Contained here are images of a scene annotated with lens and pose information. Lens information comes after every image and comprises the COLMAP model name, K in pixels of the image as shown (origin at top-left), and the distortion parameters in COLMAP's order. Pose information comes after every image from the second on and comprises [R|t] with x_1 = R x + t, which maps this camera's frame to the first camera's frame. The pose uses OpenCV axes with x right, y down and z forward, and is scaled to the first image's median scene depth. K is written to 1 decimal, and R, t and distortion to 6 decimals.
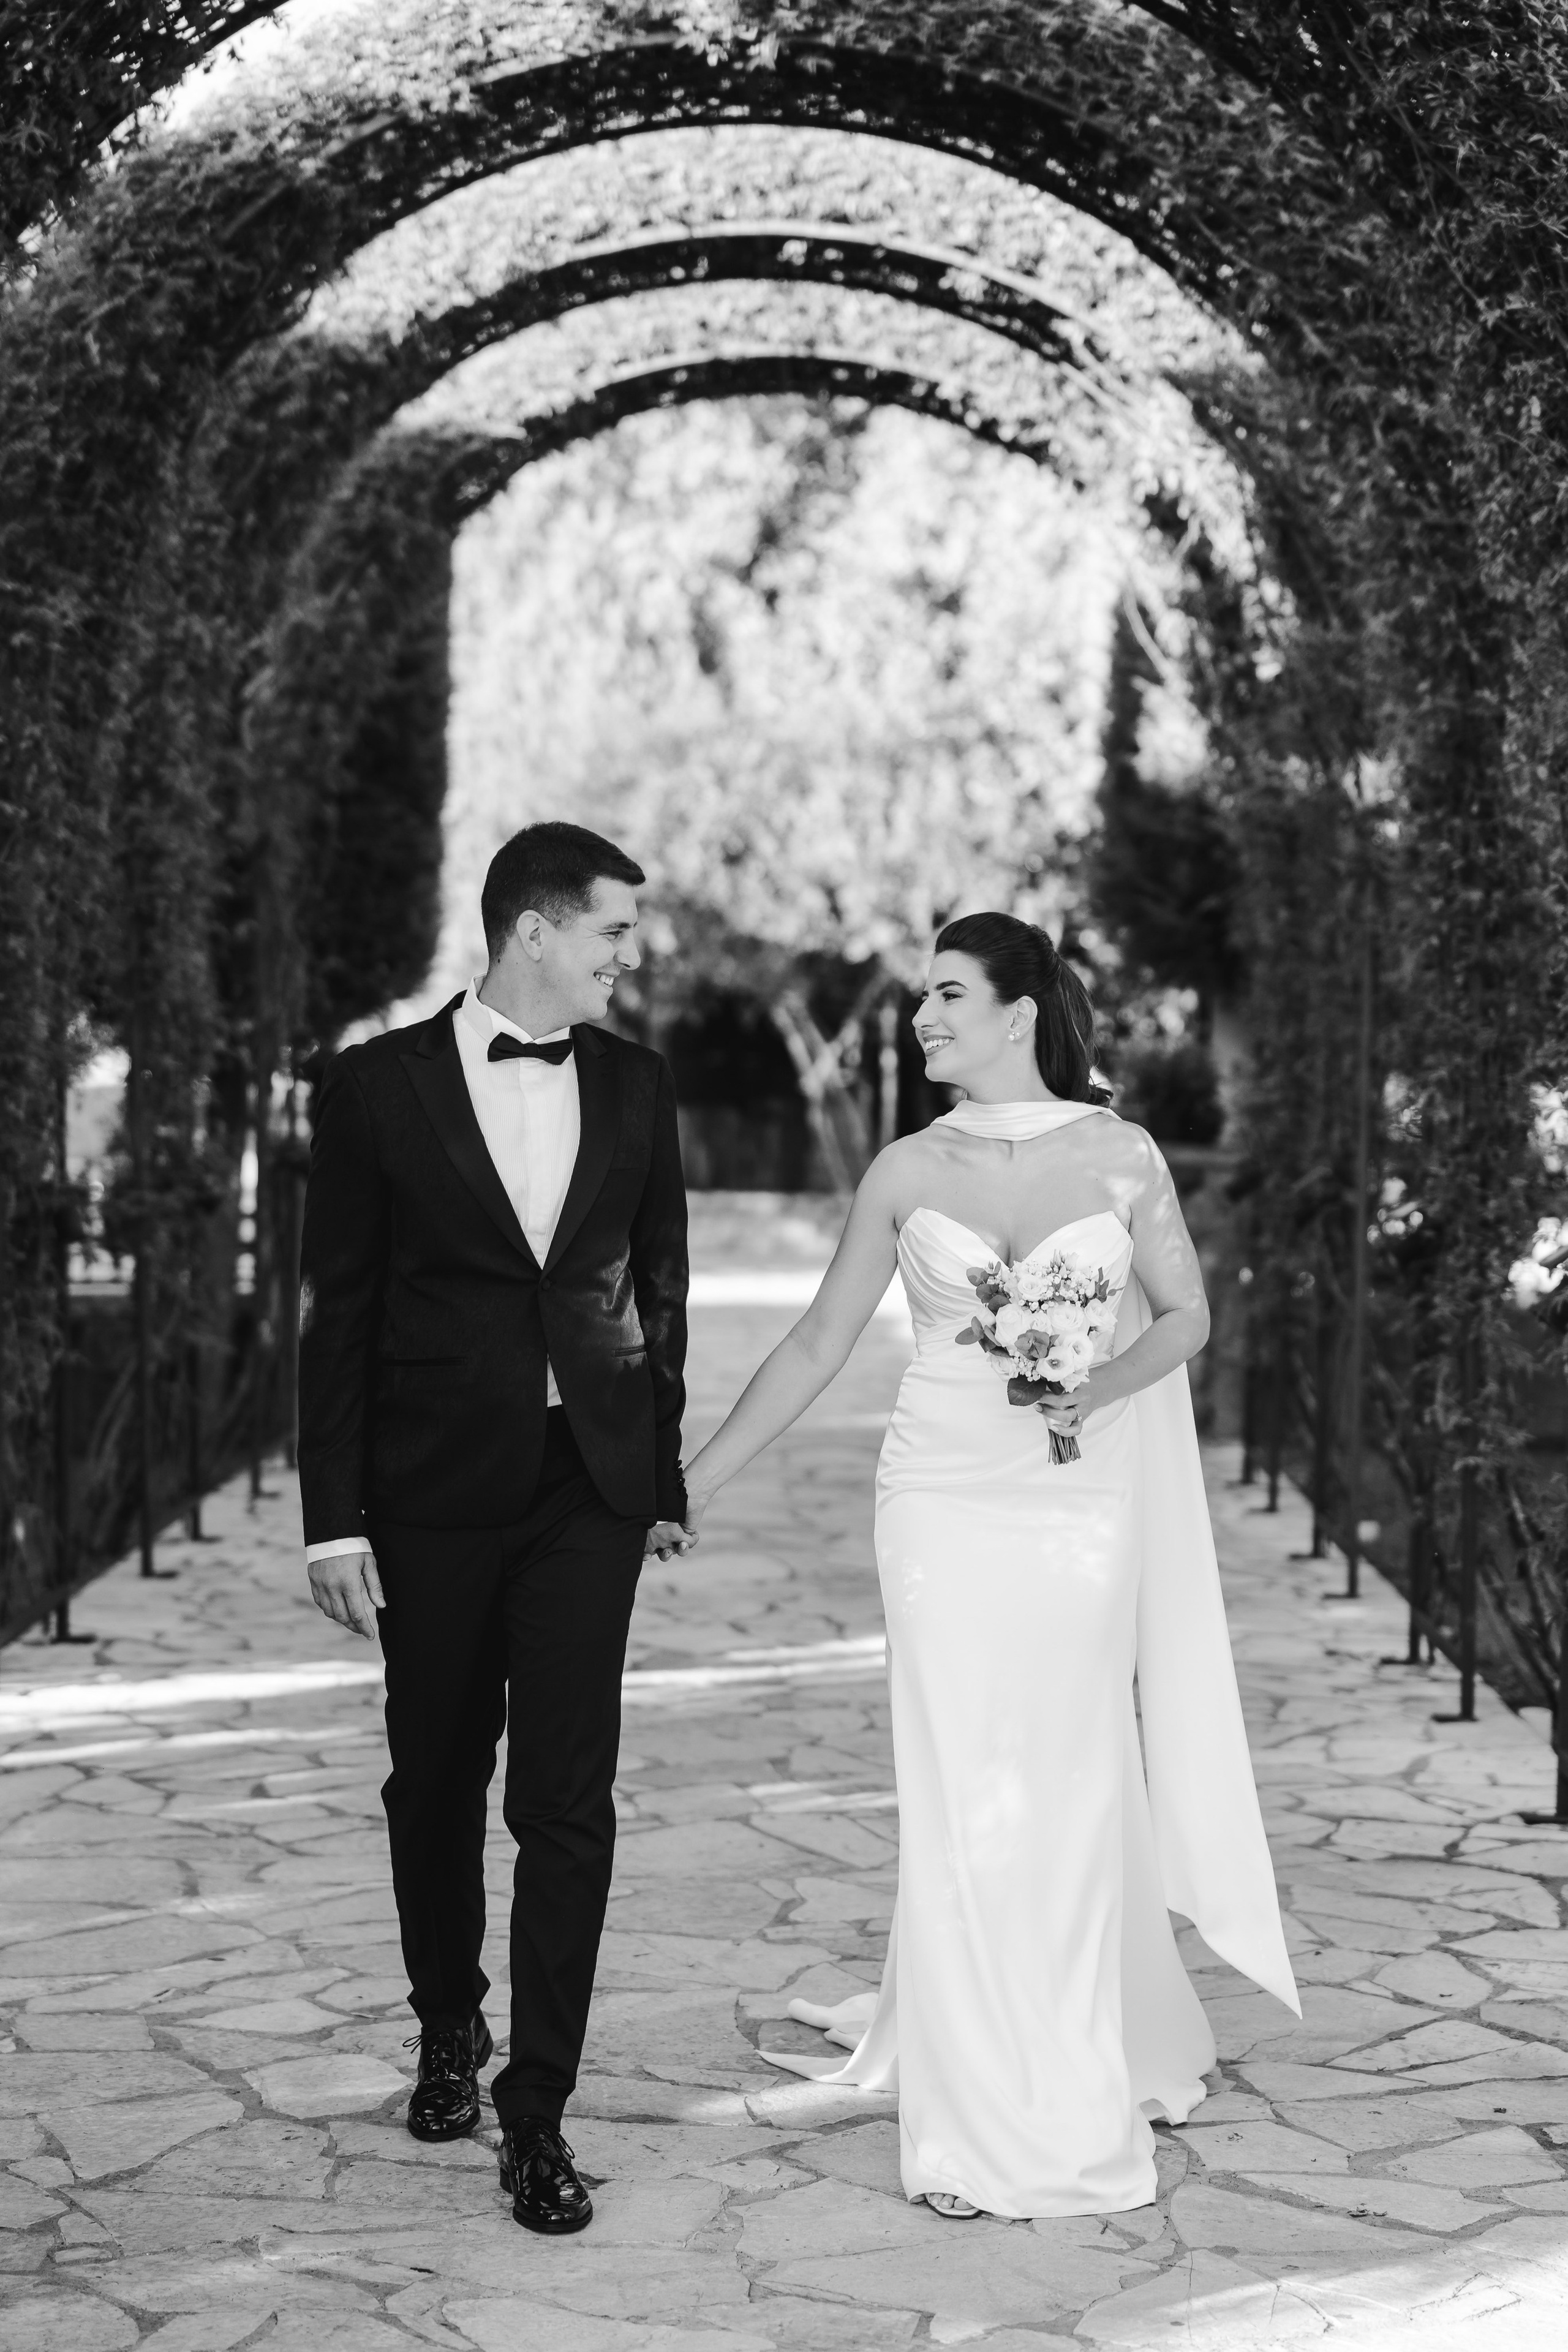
lens RADIAL K [[4473.8, 0, 772.4], [0, 4473.8, 1183.5], [0, 0, 1]] dist [0.142458, 0.000000]
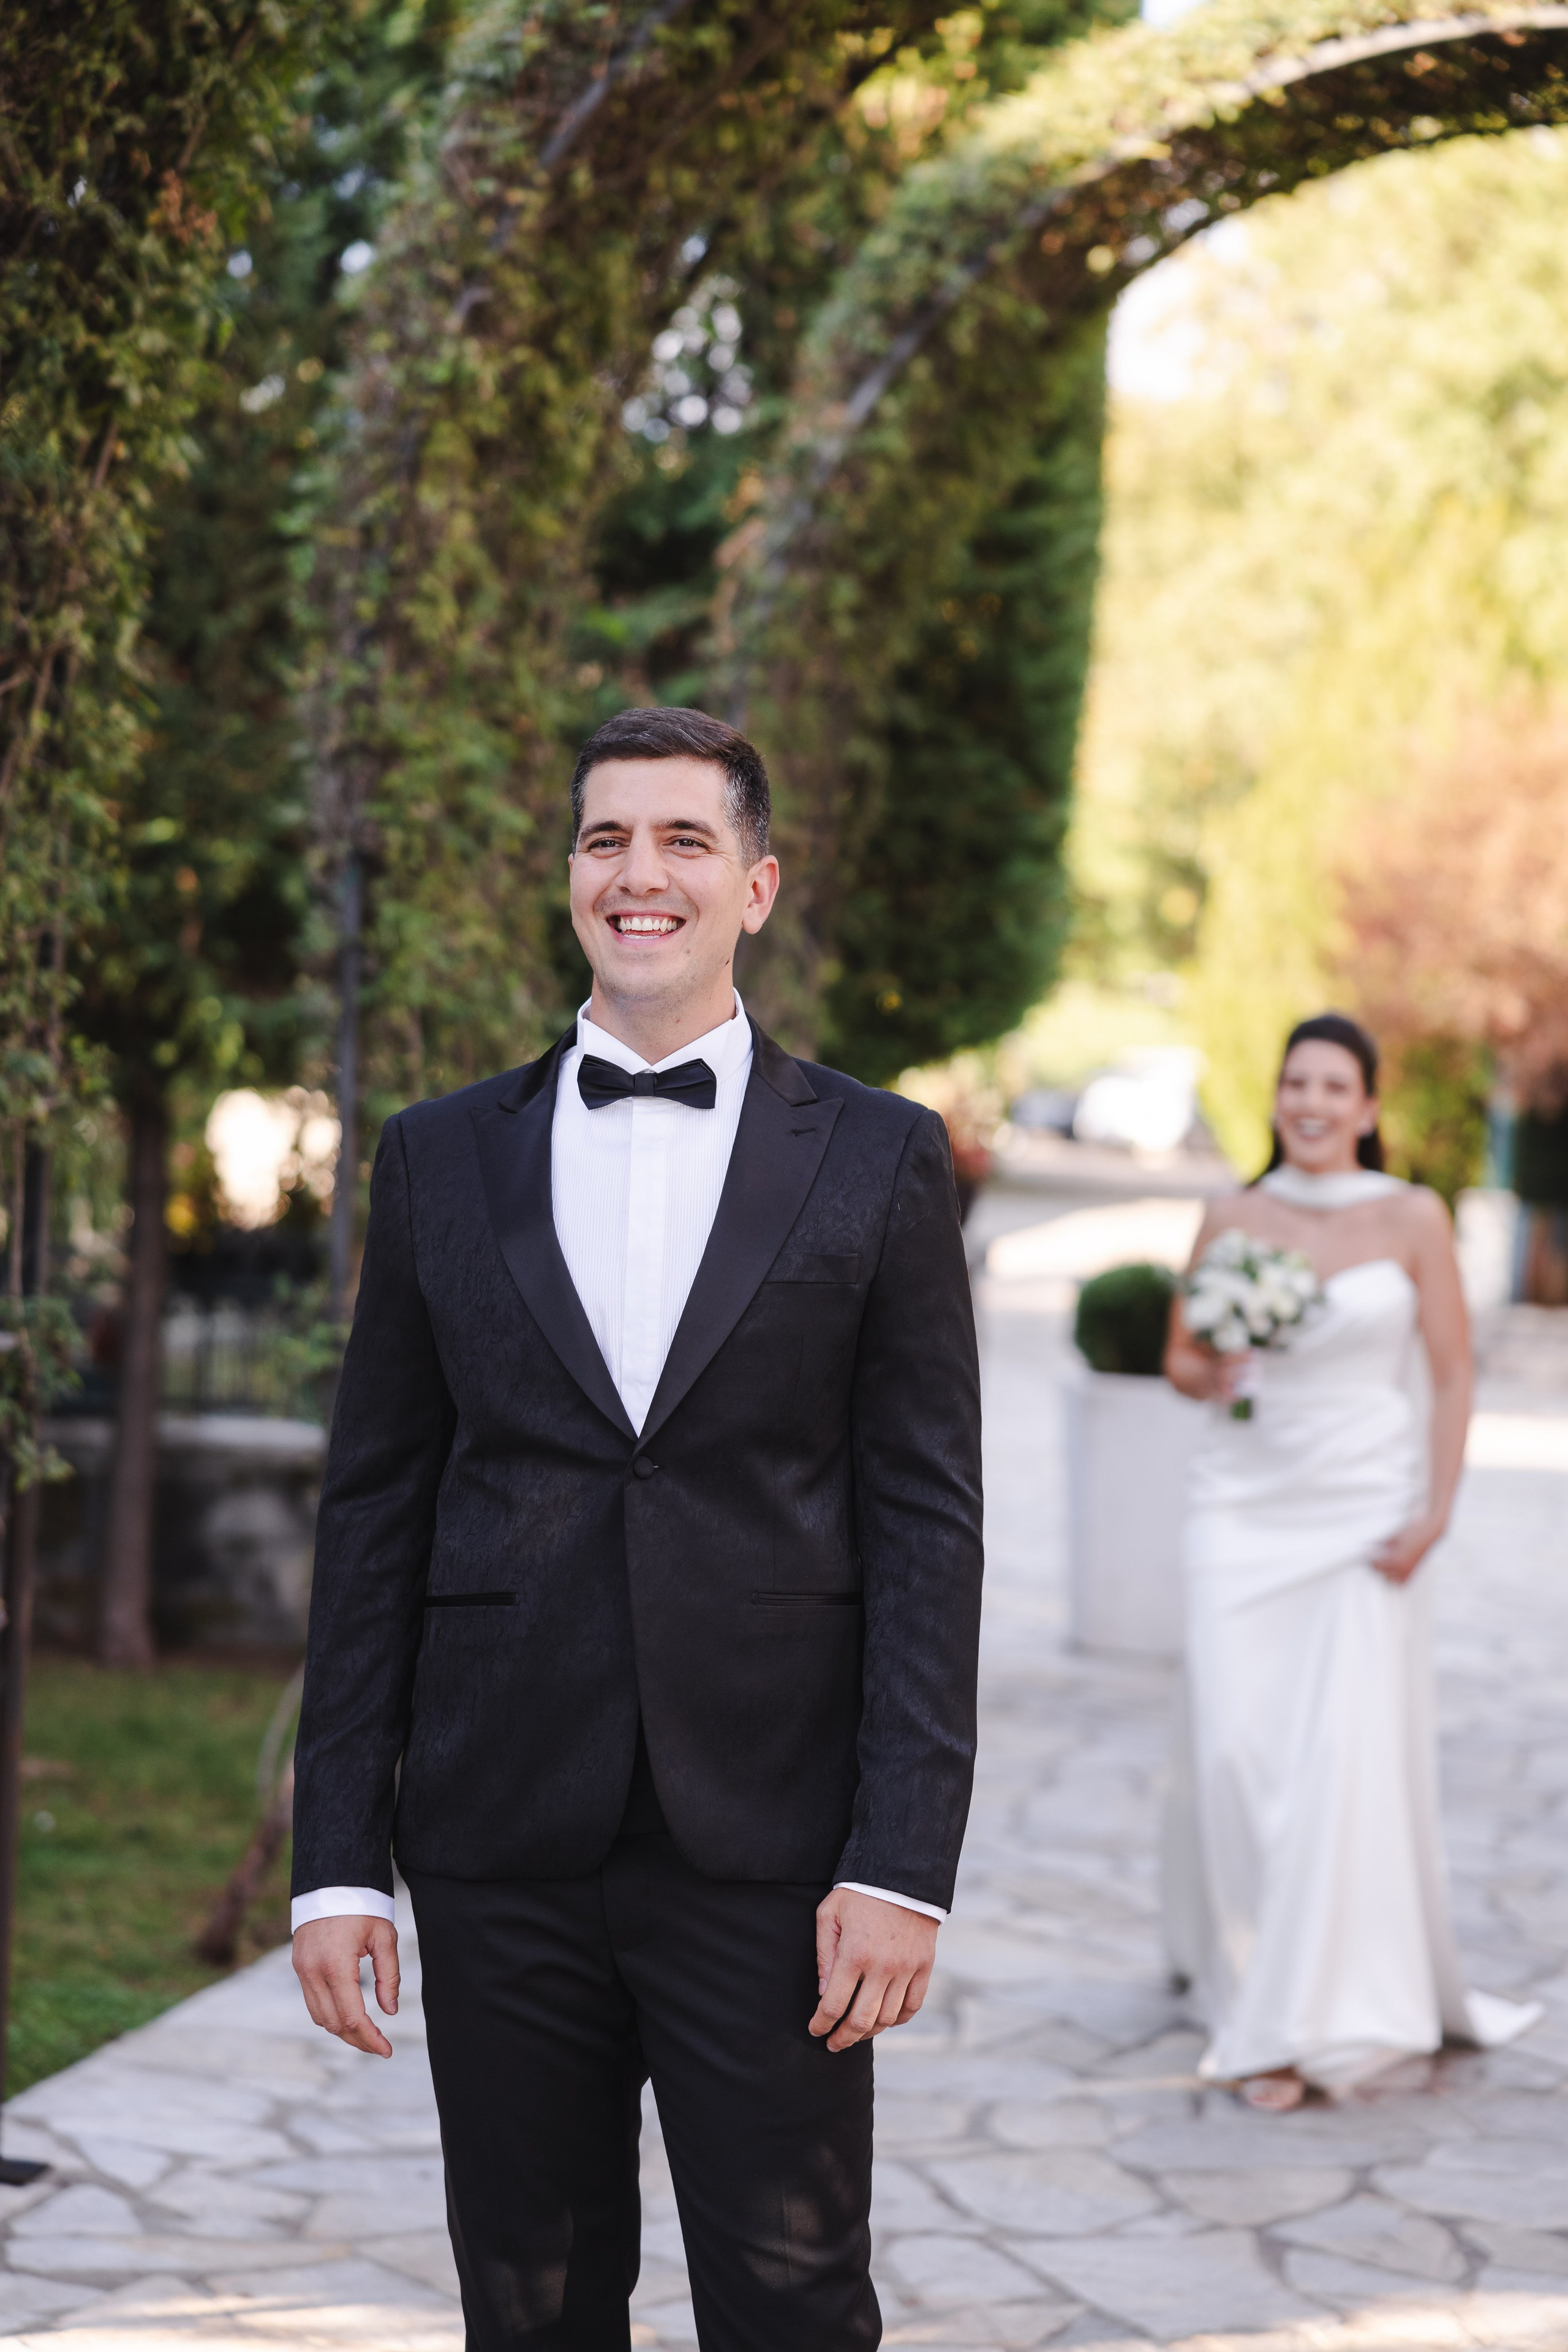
lens RADIAL K [[4473.8, 0, 783.8], [0, 4473.8, 1188.3], [0, 0, 1]] dist [0.142458, 0.000000]
pose [[0.978441, 0.048388, -0.200777, 0.026909], [-0.051772, 0.998591, -0.011632, -0.010662], [0.199931, 0.021776, 0.979568, 0.368222]]
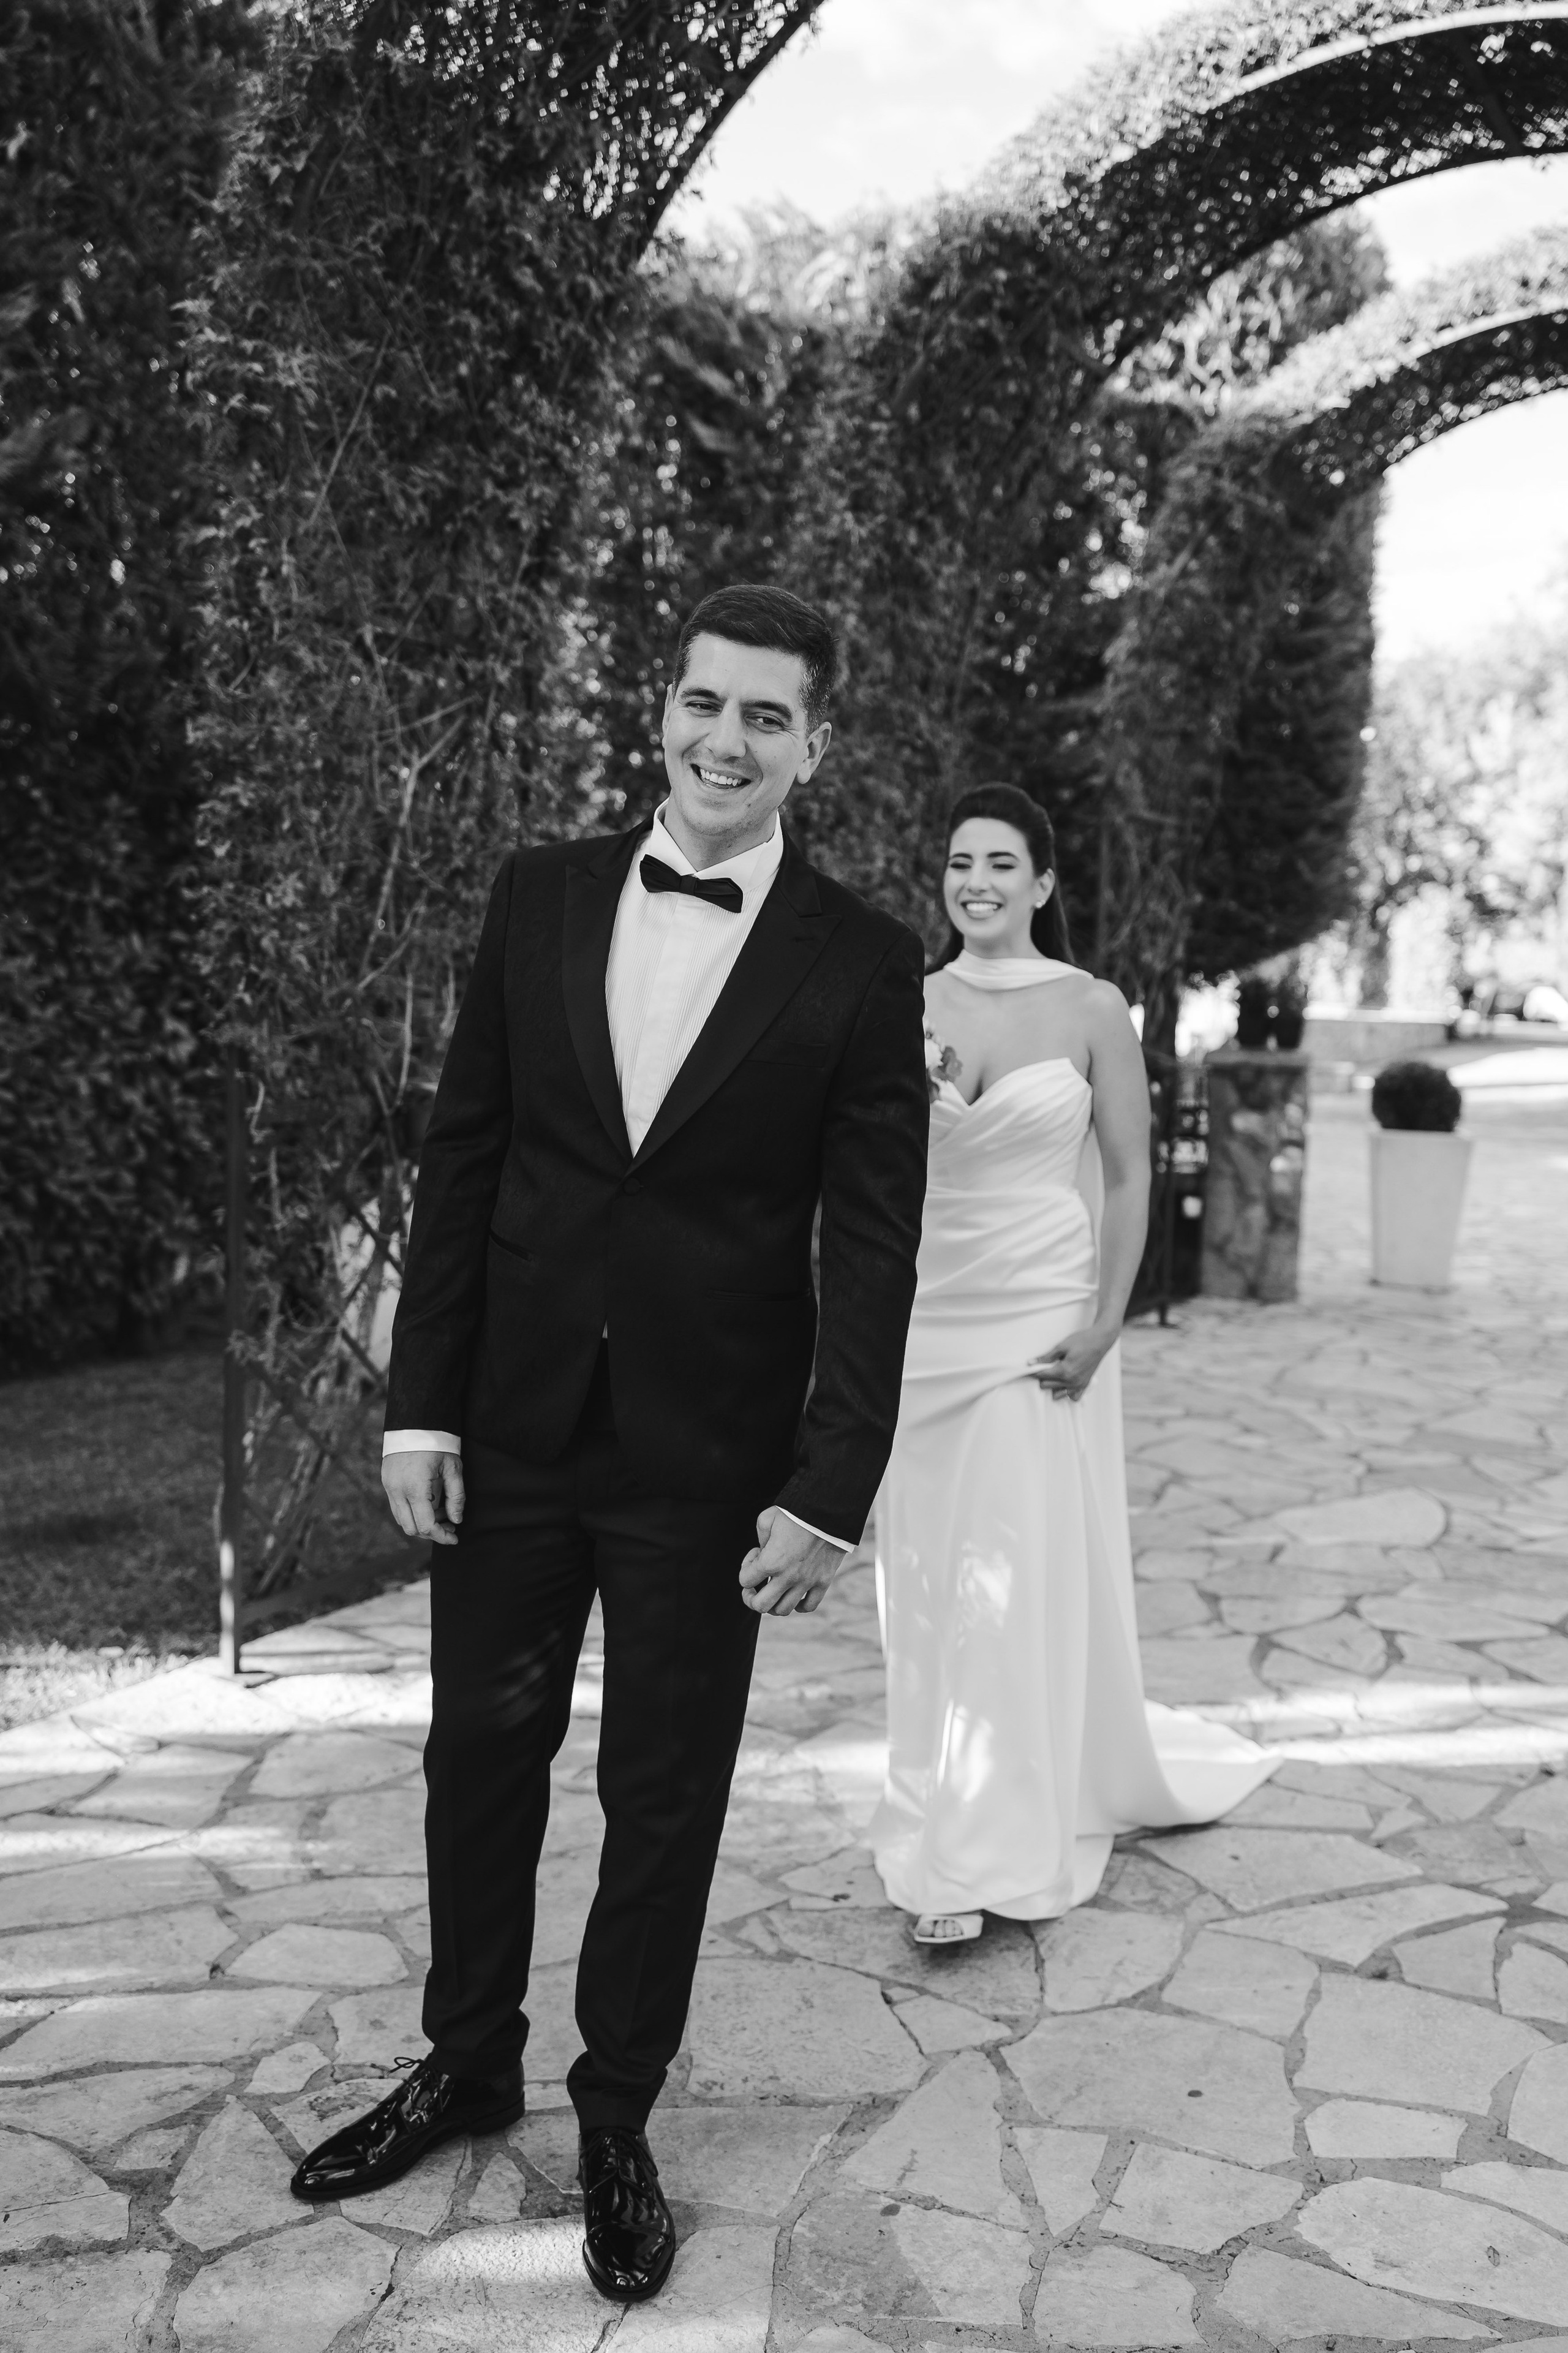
lens RADIAL K [[2199.0, 0, 814.8], [0, 2199.0, 1180.2], [0, 0, 1]] dist [-0.046272, 0.000000]
pose [[0.896911, 0.048197, -0.439576, 0.068952], [-0.027482, 0.998196, 0.053373, -0.004673], [0.441356, -0.035790, 0.896618, 0.466028]]
